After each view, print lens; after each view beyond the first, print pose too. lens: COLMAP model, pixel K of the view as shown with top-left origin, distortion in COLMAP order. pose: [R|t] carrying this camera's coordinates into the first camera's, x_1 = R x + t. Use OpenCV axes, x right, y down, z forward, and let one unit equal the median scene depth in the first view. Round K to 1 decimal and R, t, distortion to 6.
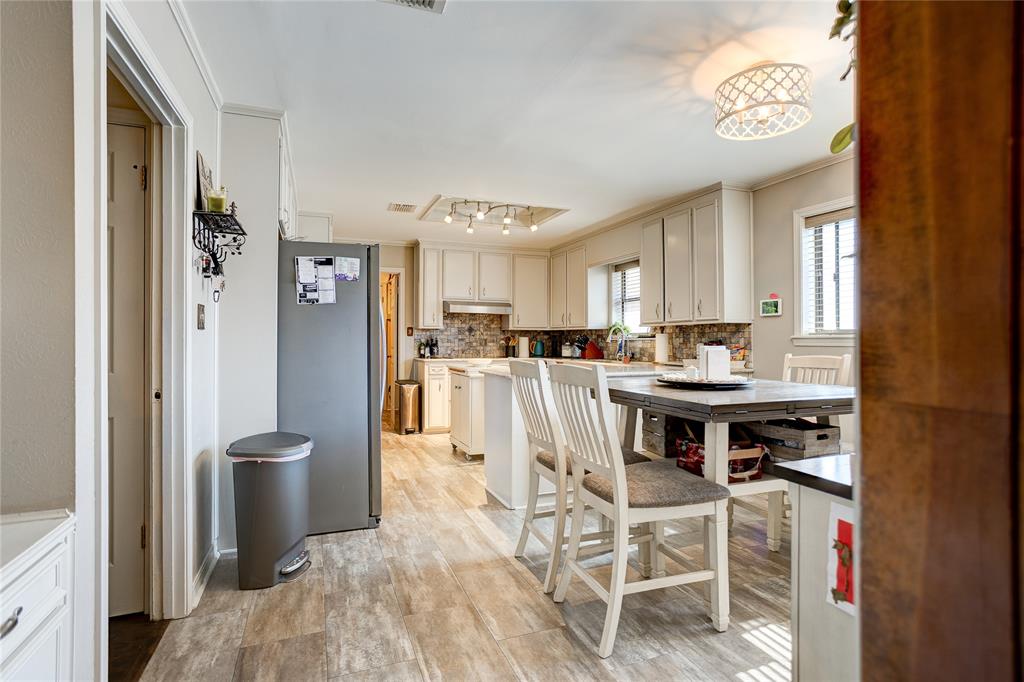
lens RADIAL K [[500.3, 0, 516.4], [0, 500.3, 336.4], [0, 0, 1]] dist [-0.038219, 0.022283]
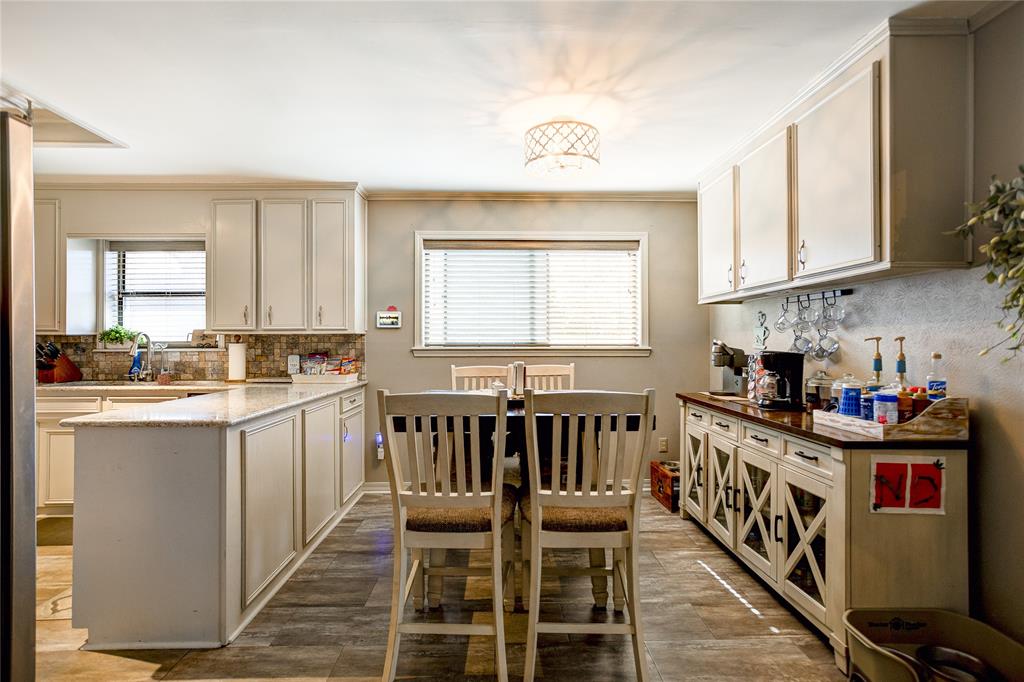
lens RADIAL K [[500.3, 0, 514.6], [0, 500.3, 340.4], [0, 0, 1]] dist [-0.038219, 0.022283]
pose [[0.360382, 0.005103, 0.932791, -0.283995], [-0.005804, 0.999978, -0.003228, -0.010739], [-0.932787, -0.004251, 0.360404, 0.306537]]
